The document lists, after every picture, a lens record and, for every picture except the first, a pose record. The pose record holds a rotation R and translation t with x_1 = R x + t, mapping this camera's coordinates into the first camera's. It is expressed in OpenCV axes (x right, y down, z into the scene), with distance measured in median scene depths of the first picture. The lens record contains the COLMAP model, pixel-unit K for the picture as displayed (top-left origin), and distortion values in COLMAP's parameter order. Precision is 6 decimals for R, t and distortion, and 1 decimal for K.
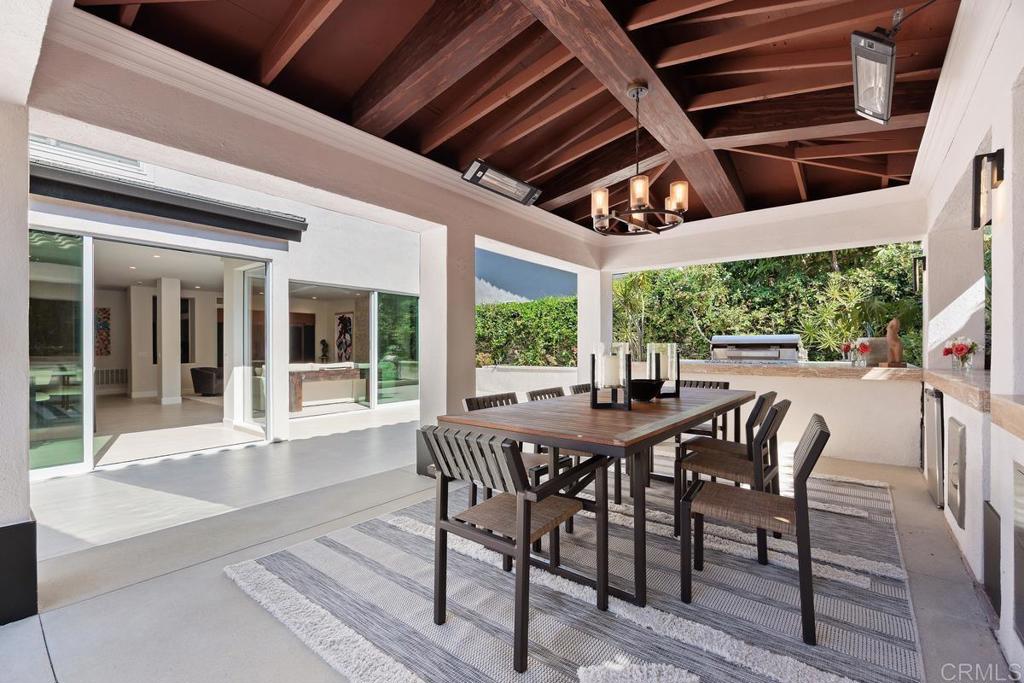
lens RADIAL K [[448.8, 0, 511.0], [0, 448.8, 345.5], [0, 0, 1]] dist [0.000001, -0.000001]
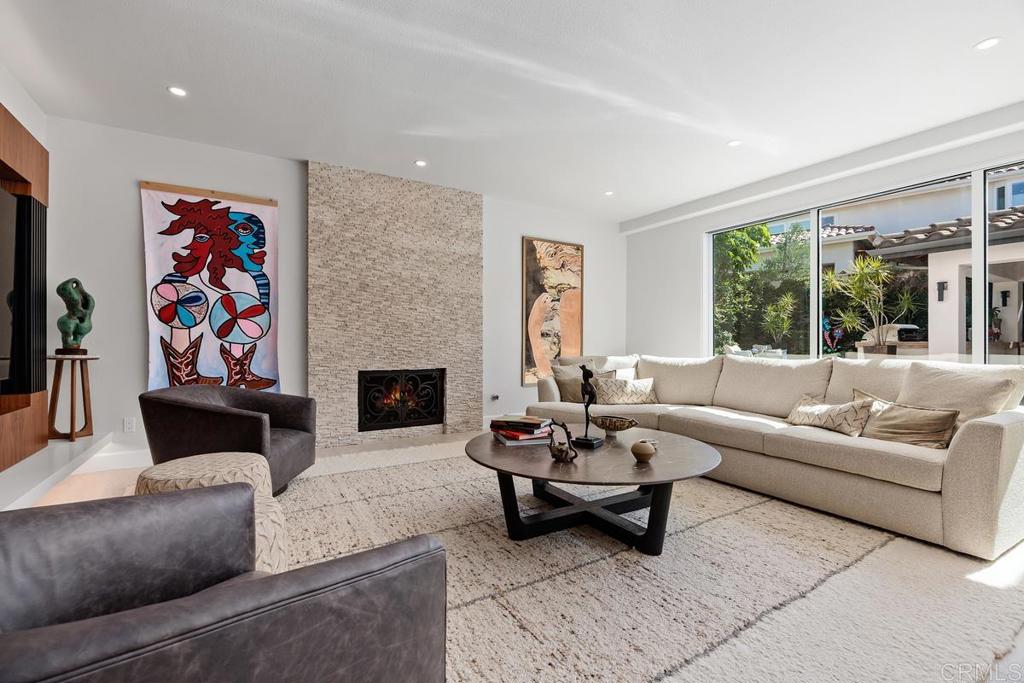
lens RADIAL K [[448.8, 0, 510.3], [0, 448.8, 340.8], [0, 0, 1]] dist [0.000001, -0.000001]
pose [[0.354241, 0.001248, 0.935153, -0.570901], [-0.002754, 0.999996, -0.000291, 0.018243], [-0.935150, -0.002473, 0.354243, 0.736535]]
